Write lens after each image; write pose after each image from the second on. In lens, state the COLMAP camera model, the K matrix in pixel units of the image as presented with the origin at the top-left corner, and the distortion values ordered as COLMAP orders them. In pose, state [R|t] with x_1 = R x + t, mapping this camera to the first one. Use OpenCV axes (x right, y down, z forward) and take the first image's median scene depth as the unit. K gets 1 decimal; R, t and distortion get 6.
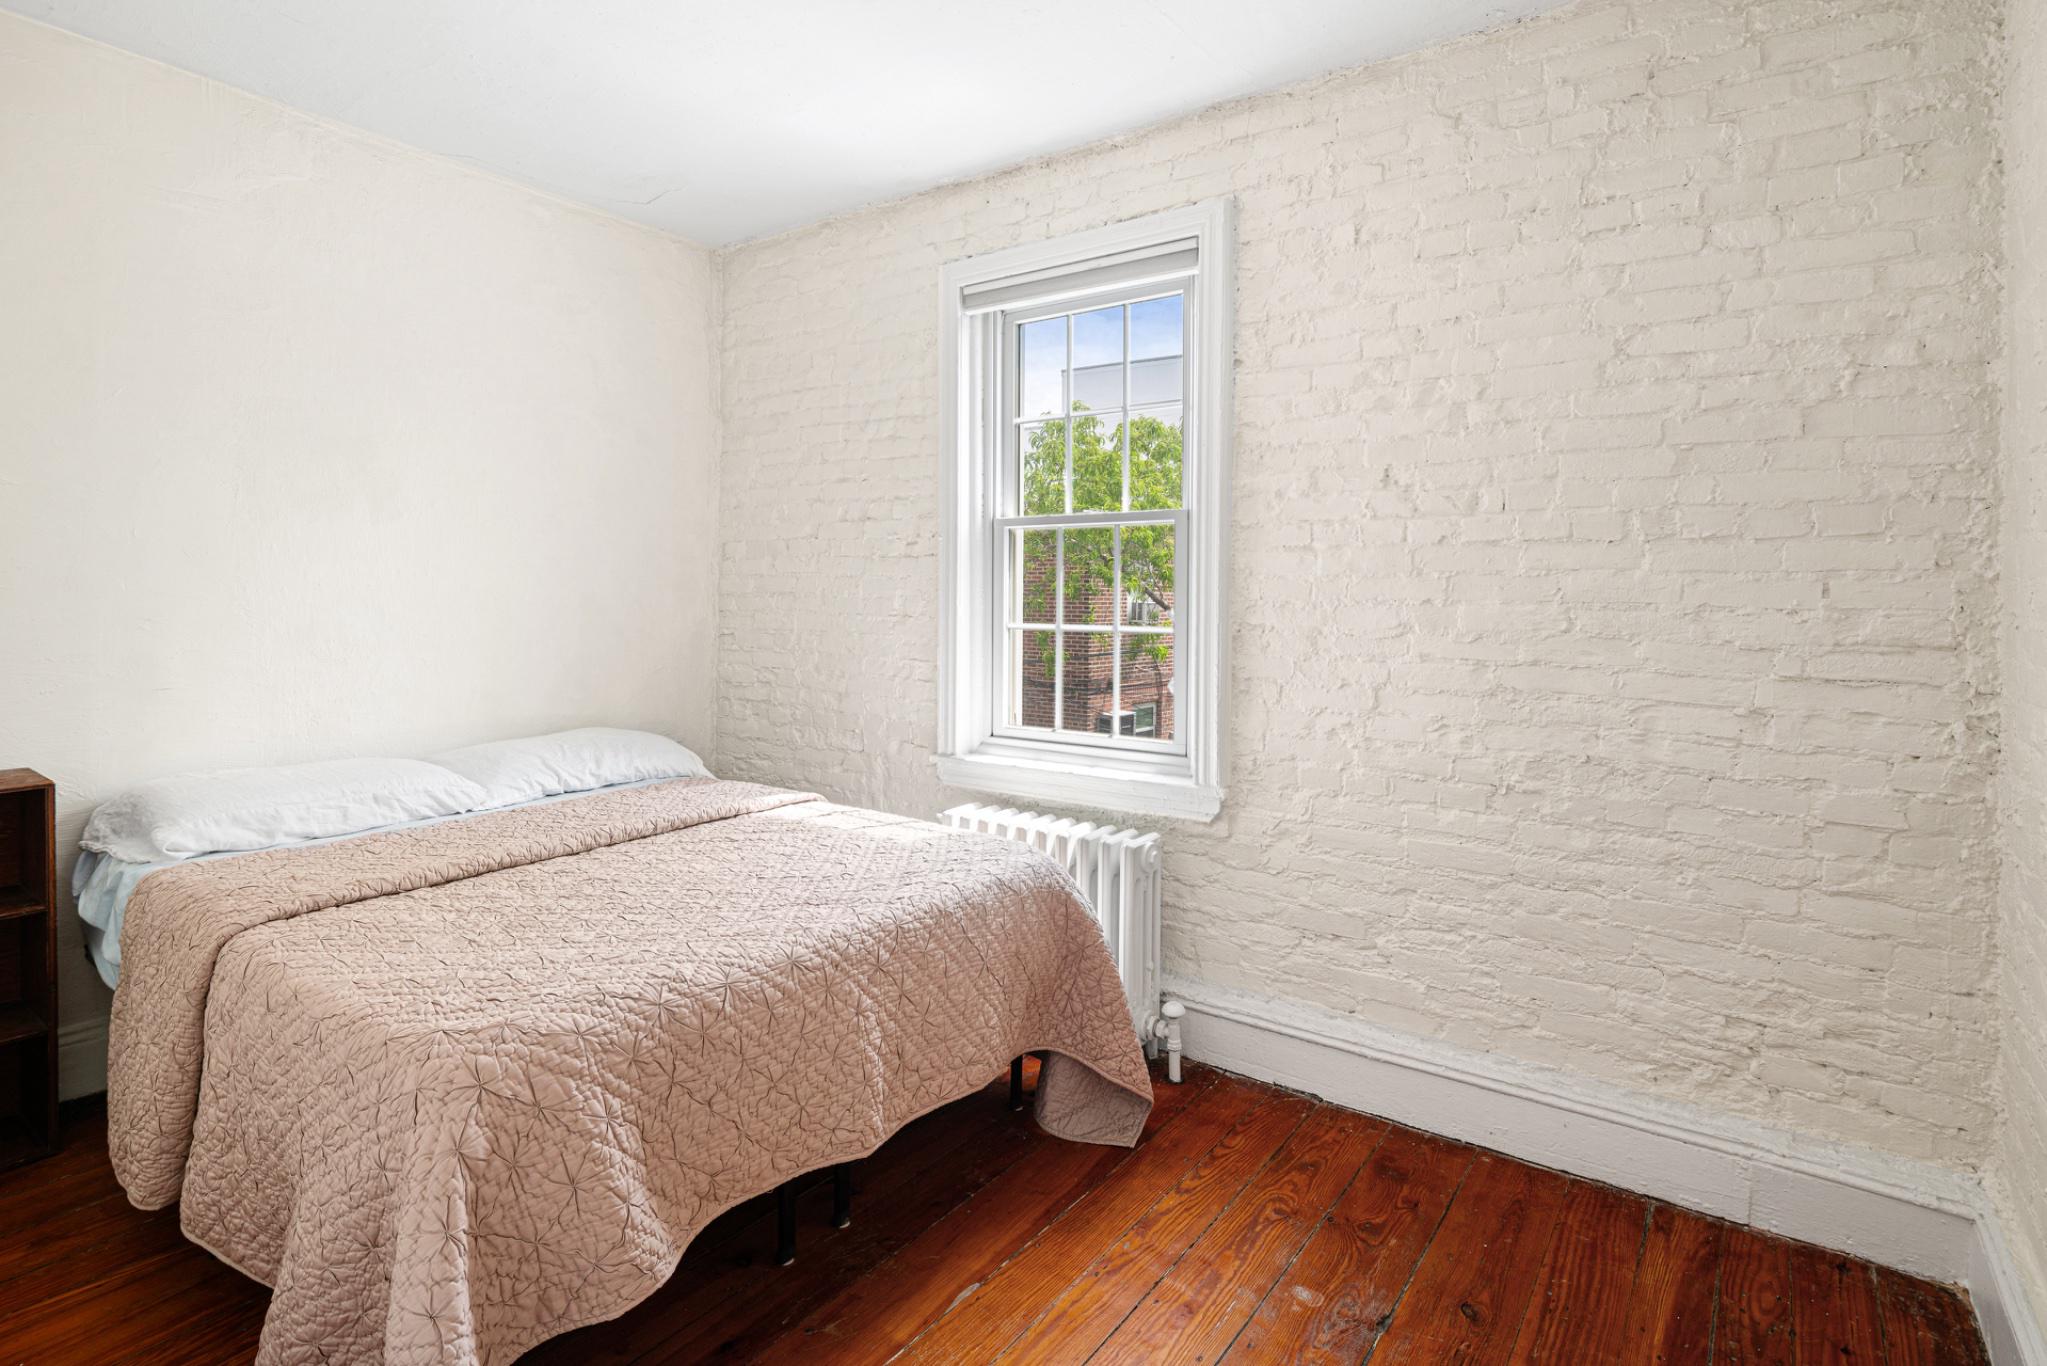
lens RADIAL K [[993.4, 0, 1019.7], [0, 993.4, 596.2], [0, 0, 1]] dist [0.000404, -0.001283]
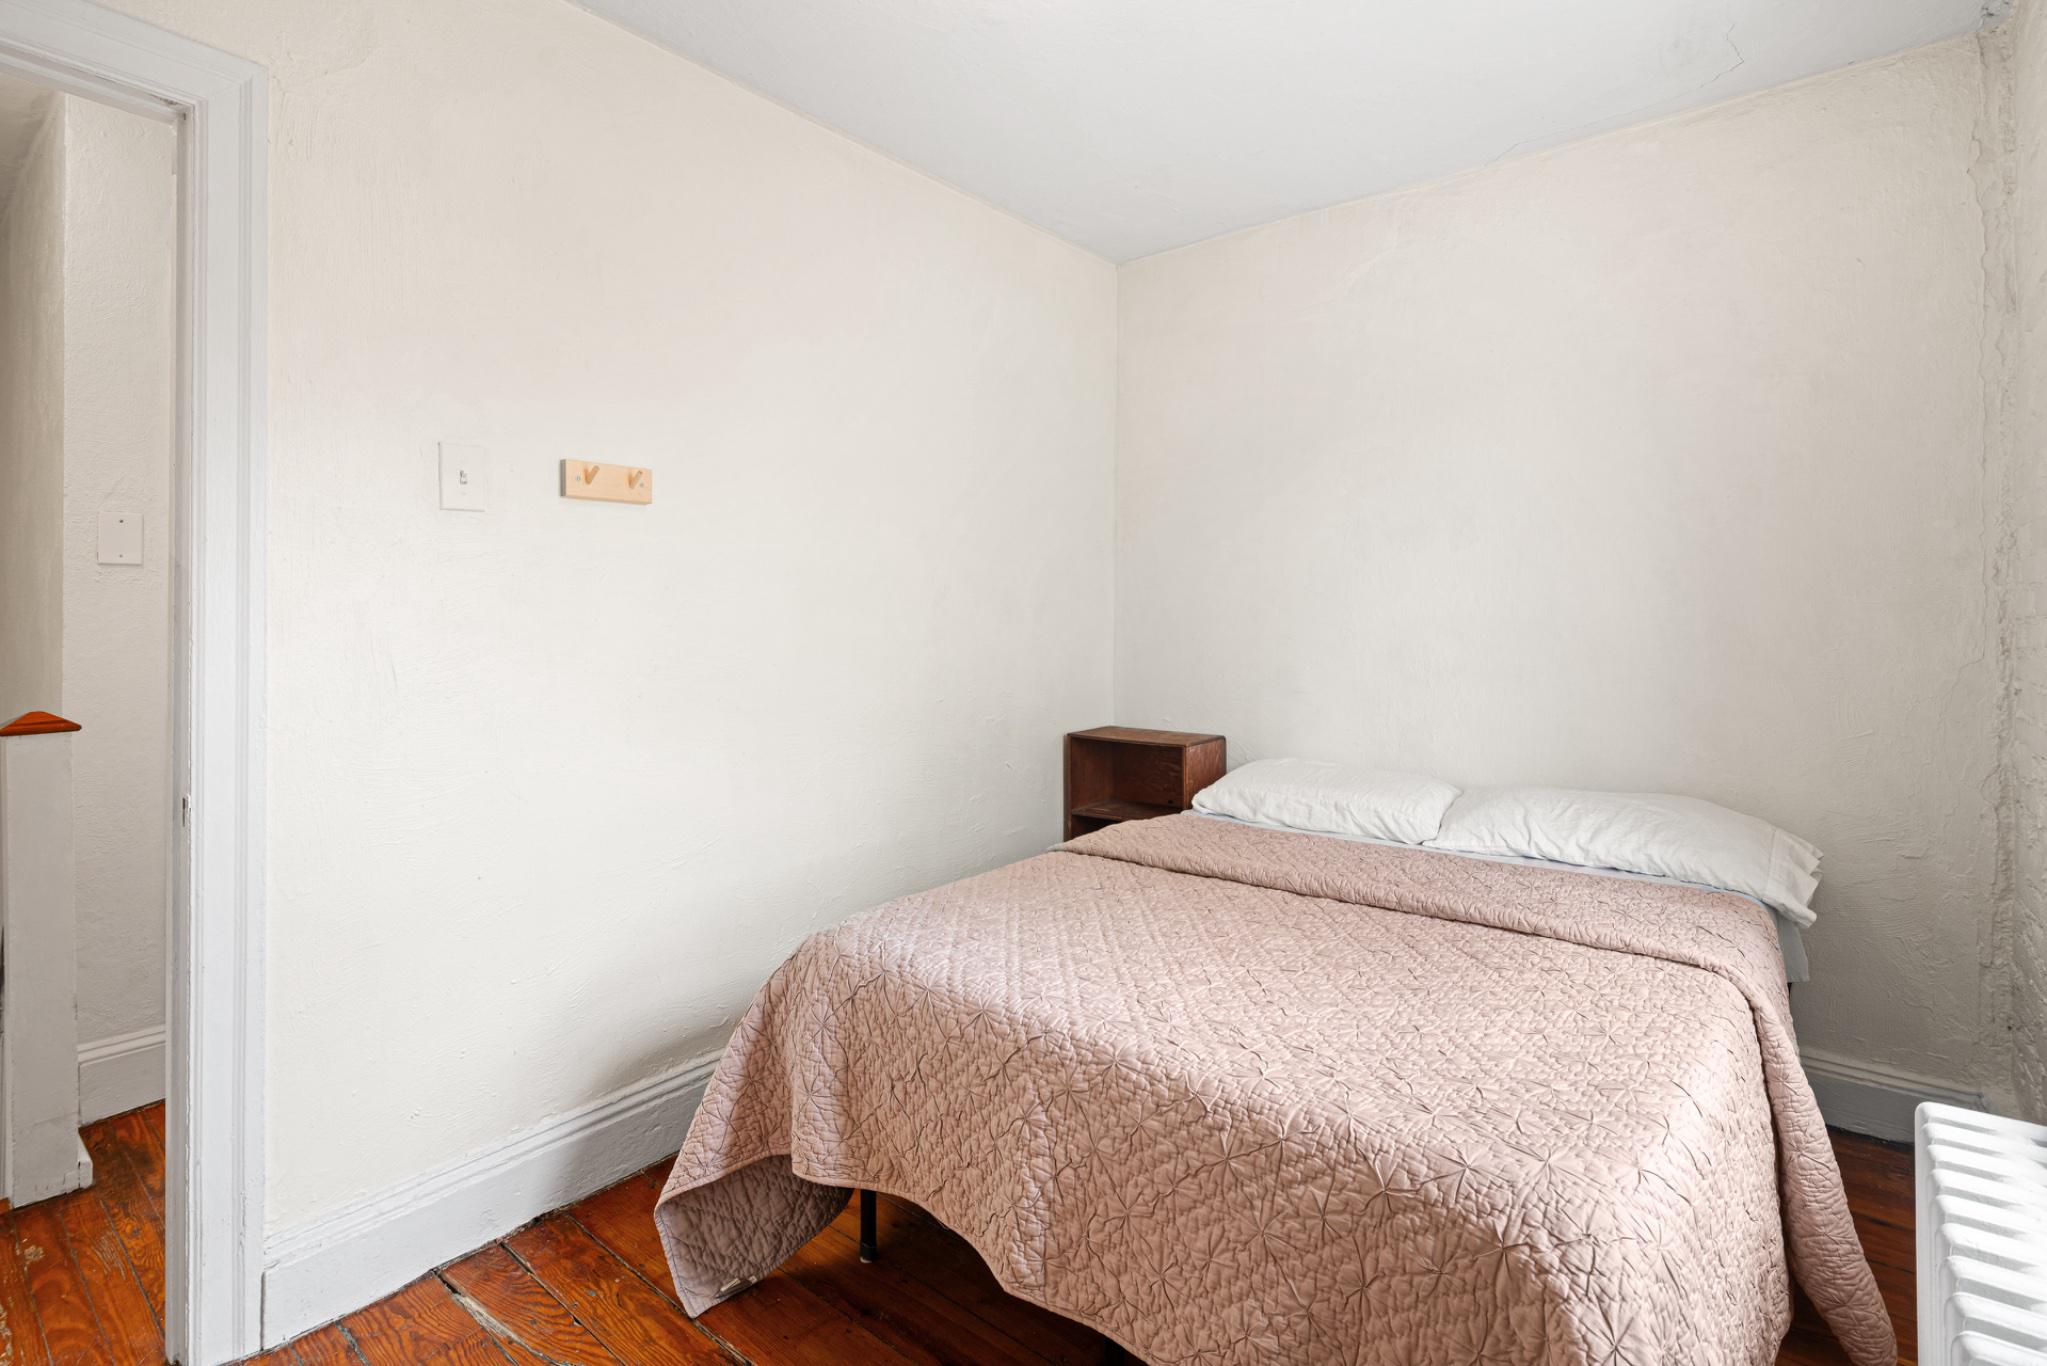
lens RADIAL K [[993.4, 0, 1019.7], [0, 993.4, 596.2], [0, 0, 1]] dist [0.000404, -0.001283]
pose [[-0.053775, -0.021402, -0.998324, 0.566700], [-0.005075, 0.999763, -0.021160, -0.002394], [0.998540, 0.003928, -0.053871, 0.863684]]
